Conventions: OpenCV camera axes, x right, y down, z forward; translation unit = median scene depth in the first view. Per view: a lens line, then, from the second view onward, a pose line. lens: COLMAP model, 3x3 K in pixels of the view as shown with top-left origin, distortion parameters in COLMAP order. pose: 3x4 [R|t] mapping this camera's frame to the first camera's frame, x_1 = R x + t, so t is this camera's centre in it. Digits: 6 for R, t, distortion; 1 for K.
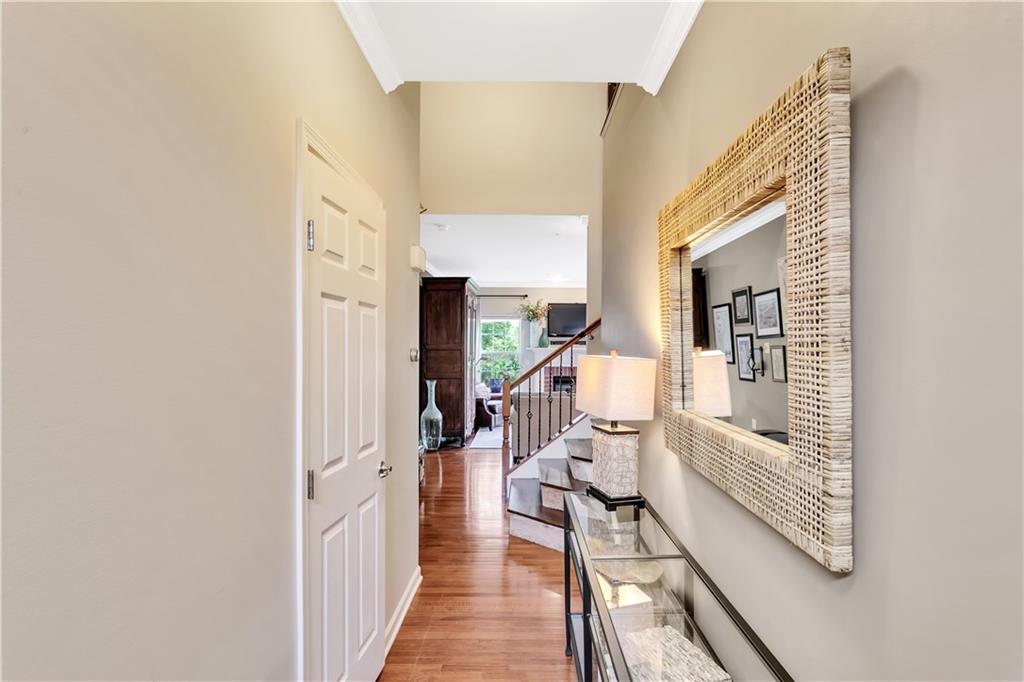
lens RADIAL K [[623.4, 0, 512.0], [0, 623.4, 341.0], [0, 0, 1]] dist [-0.005881, -0.000776]
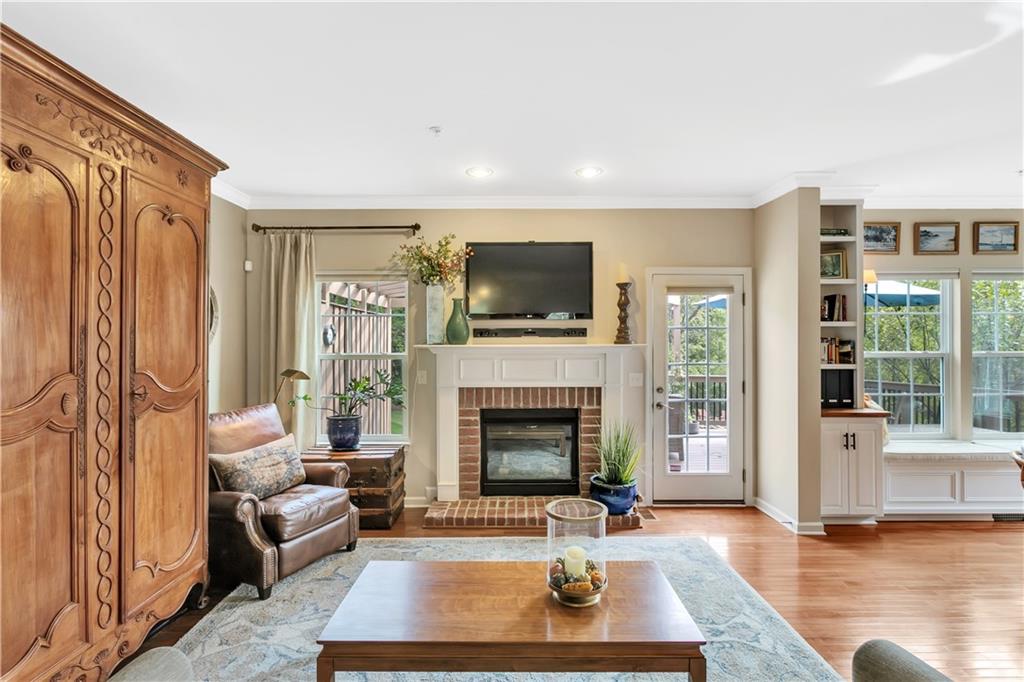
lens RADIAL K [[495.2, 0, 512.0], [0, 495.2, 341.0], [0, 0, 1]] dist [-0.000132, 0.002207]
pose [[0.999665, -0.011311, 0.023276, 0.081208], [0.011363, 0.999933, -0.002119, 0.009900], [-0.023250, 0.002383, 0.999727, 0.649652]]
